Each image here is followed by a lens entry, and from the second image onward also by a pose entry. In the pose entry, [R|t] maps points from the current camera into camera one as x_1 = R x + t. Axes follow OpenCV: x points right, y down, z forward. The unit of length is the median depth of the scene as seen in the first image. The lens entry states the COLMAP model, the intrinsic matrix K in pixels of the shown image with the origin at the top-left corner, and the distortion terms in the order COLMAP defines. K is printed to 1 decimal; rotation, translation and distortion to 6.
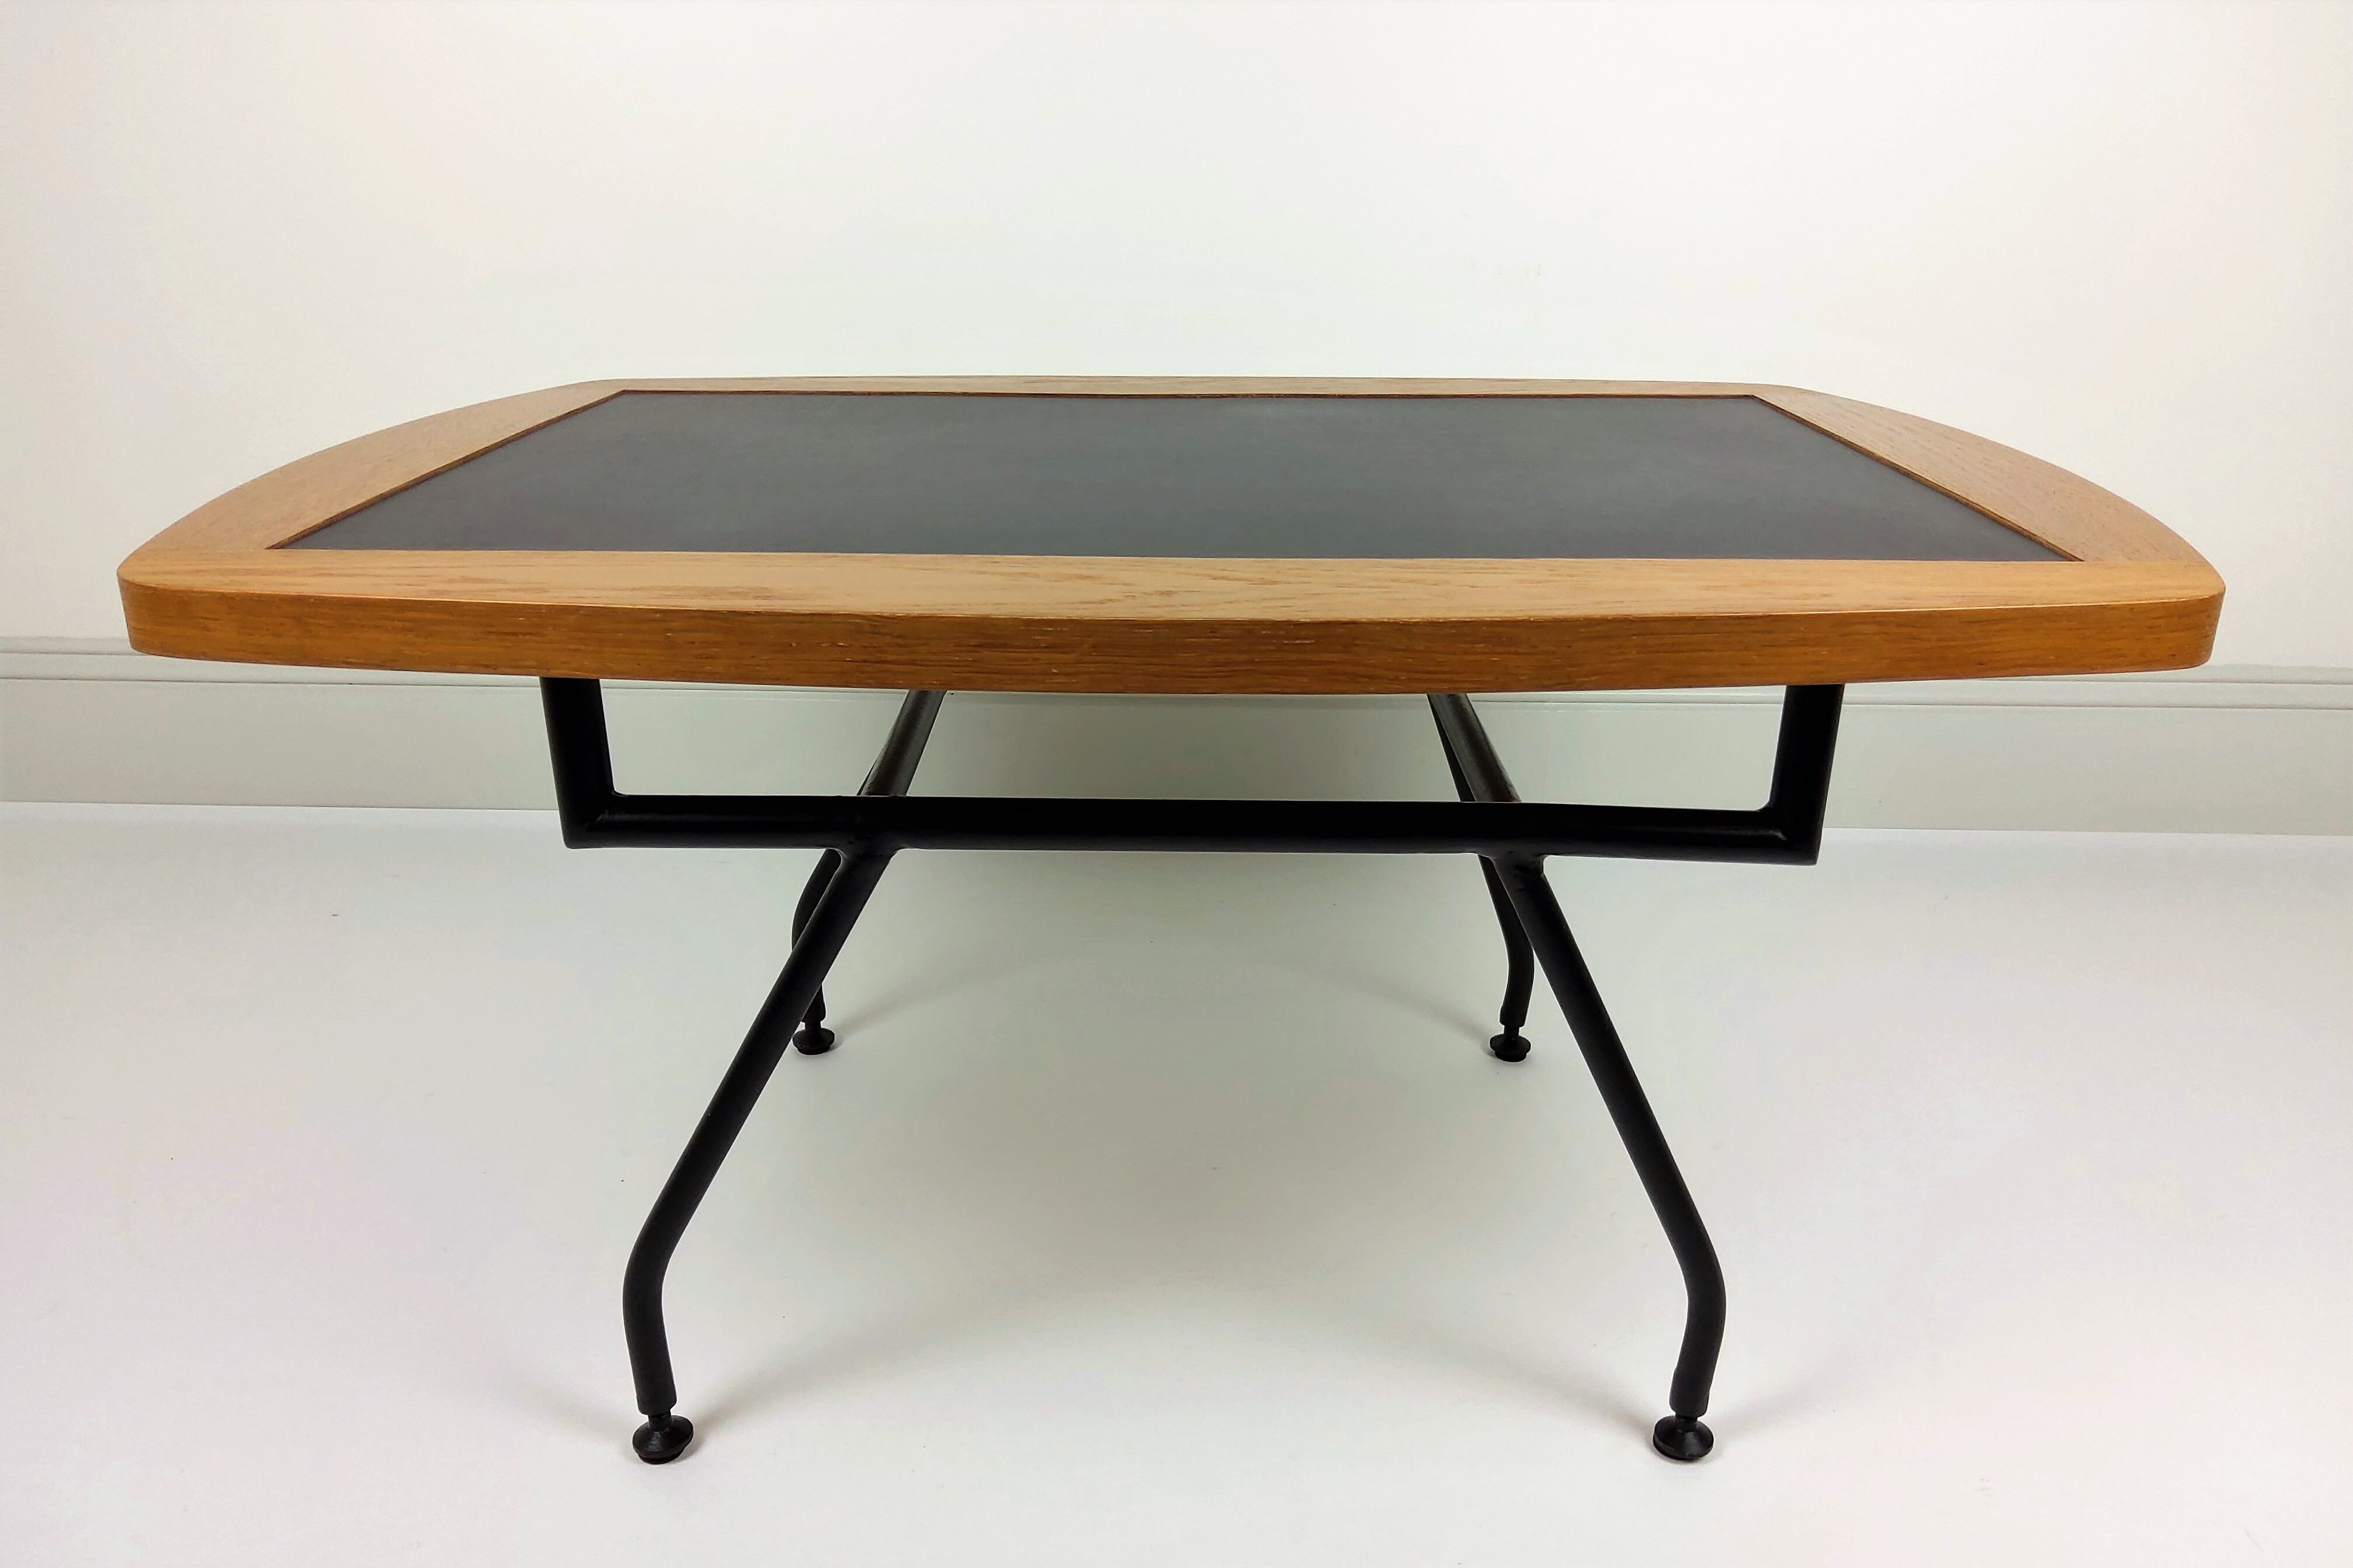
lens RADIAL K [[1735.5, 0, 1164.4], [0, 1735.5, 785.8], [0, 0, 1]] dist [0.000389, -0.013734]
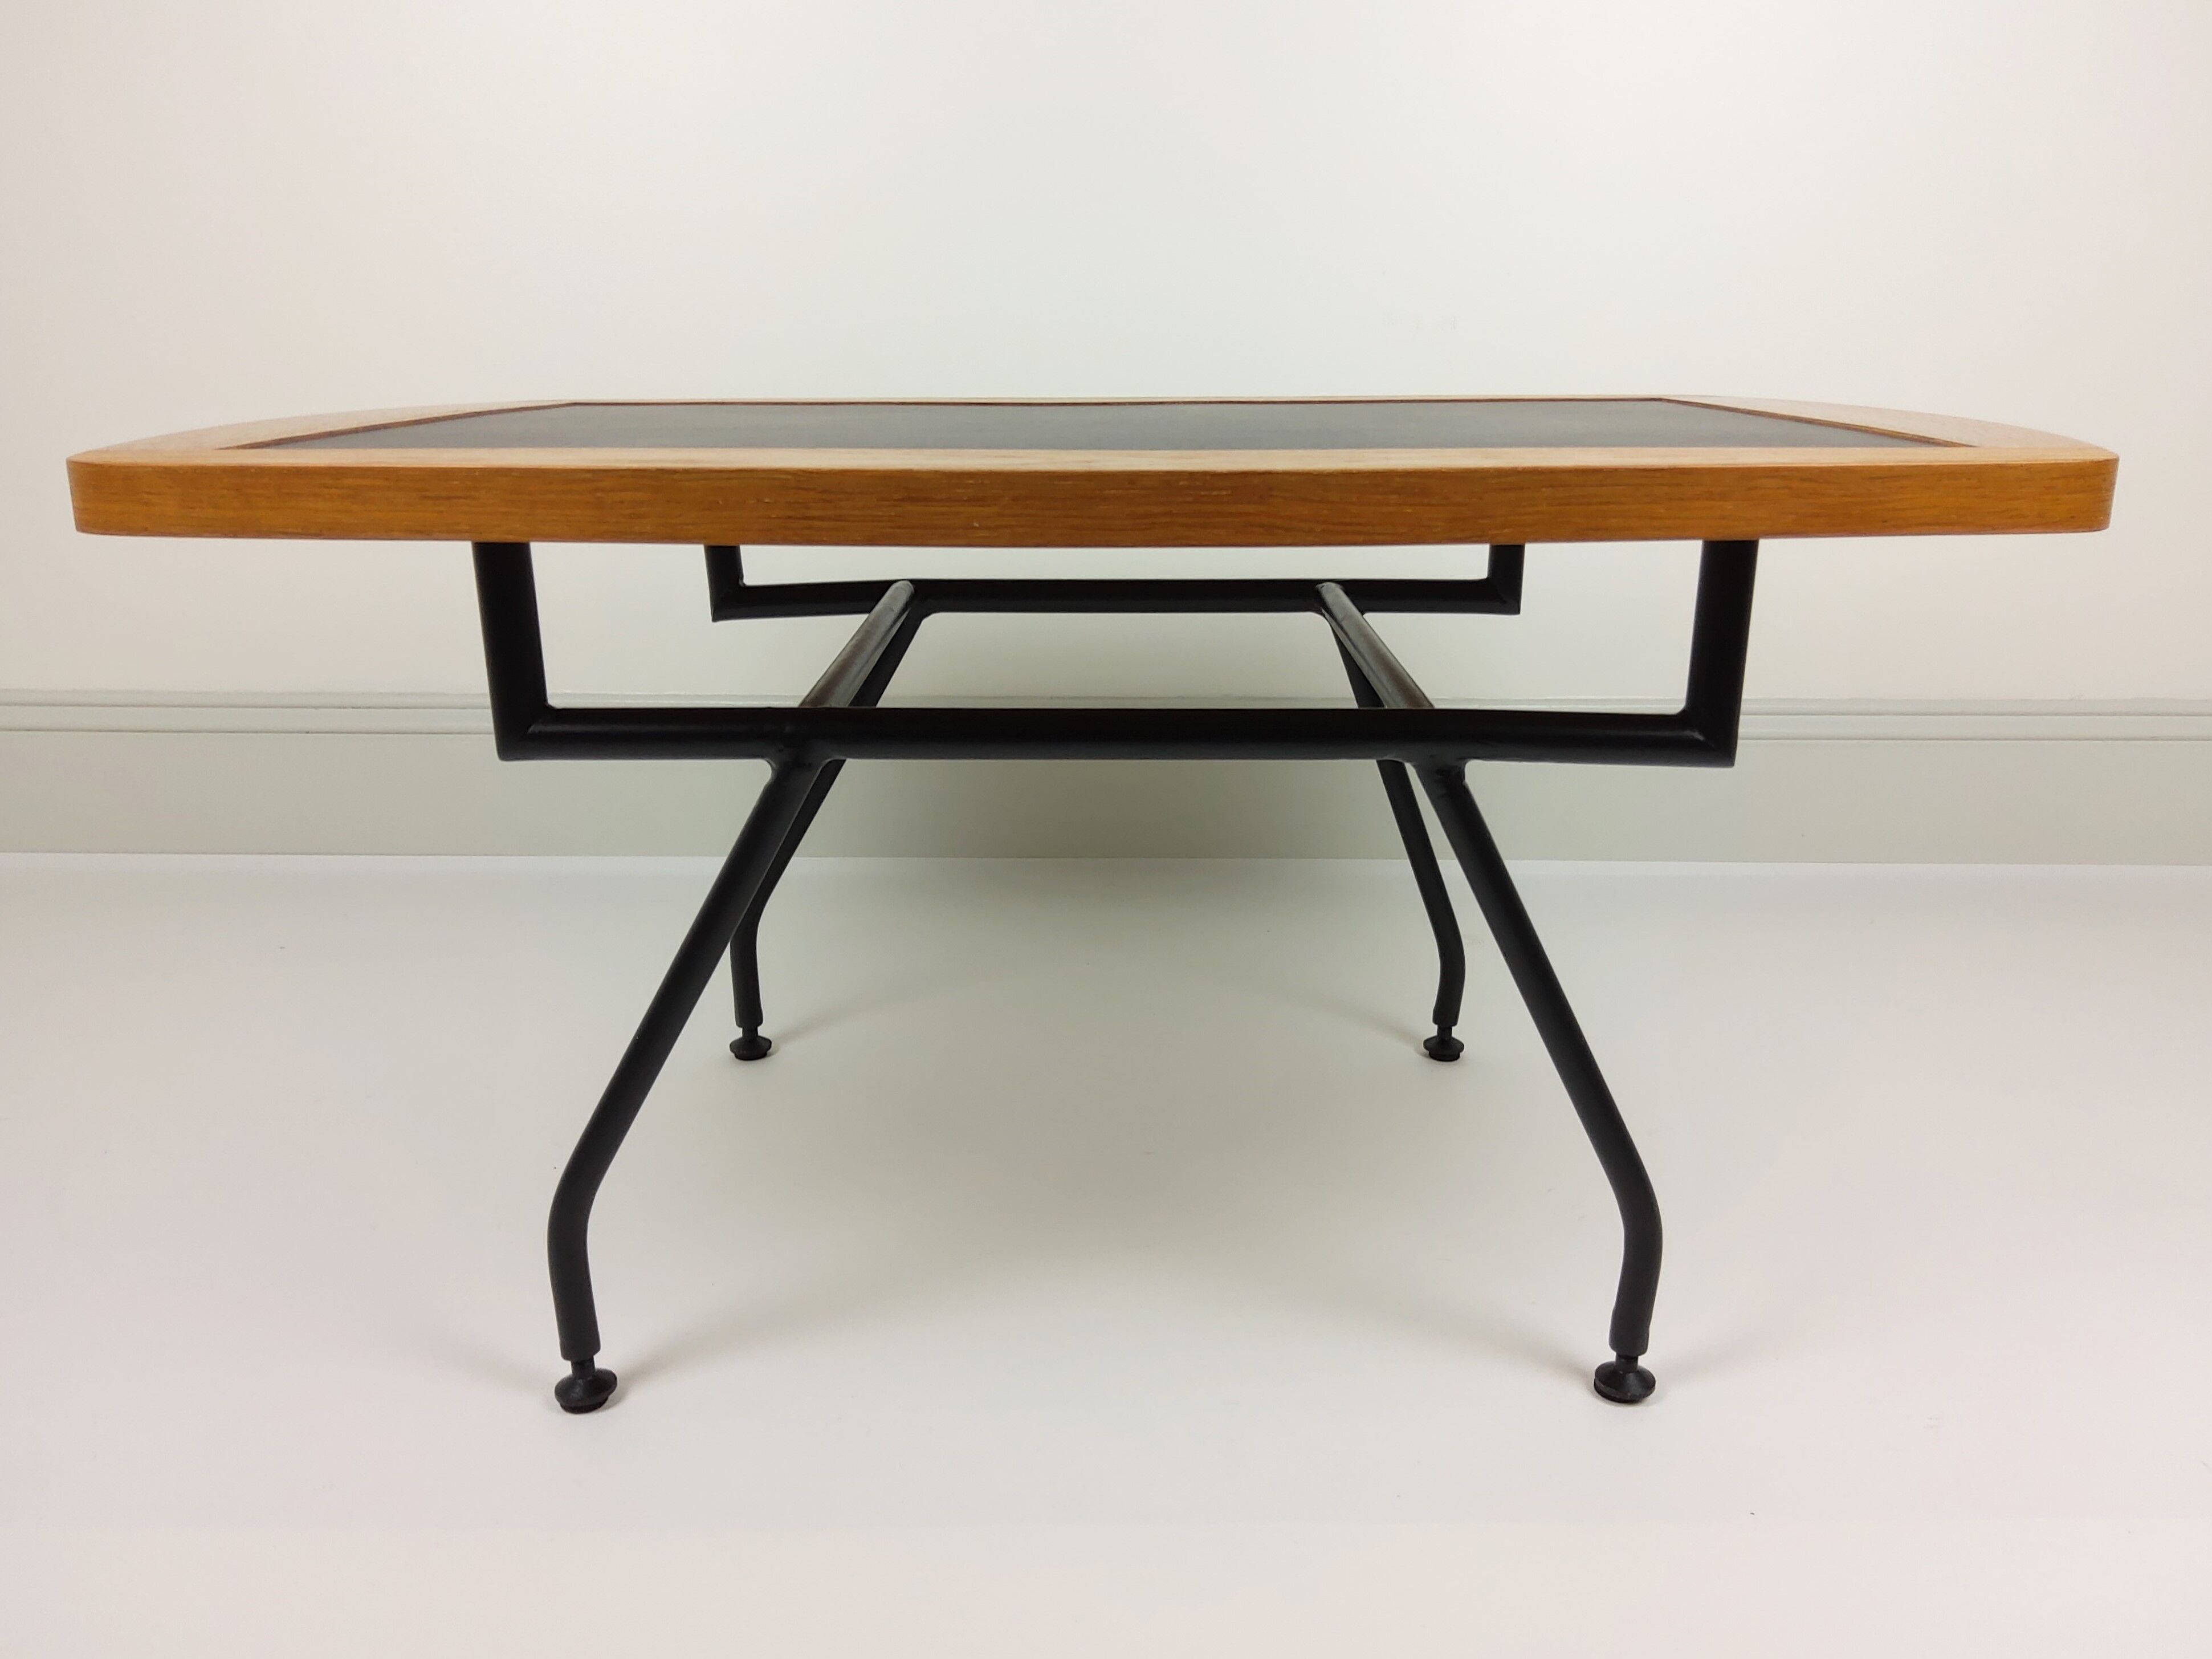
lens RADIAL K [[1687.7, 0, 1112.5], [0, 1687.7, 823.1], [0, 0, 1]] dist [-0.013711, 0.001915]
pose [[0.999976, -0.006915, 0.000021, 0.015005], [0.006888, 0.995785, -0.091461, 0.192798], [0.000612, 0.091459, 0.995809, 0.029783]]
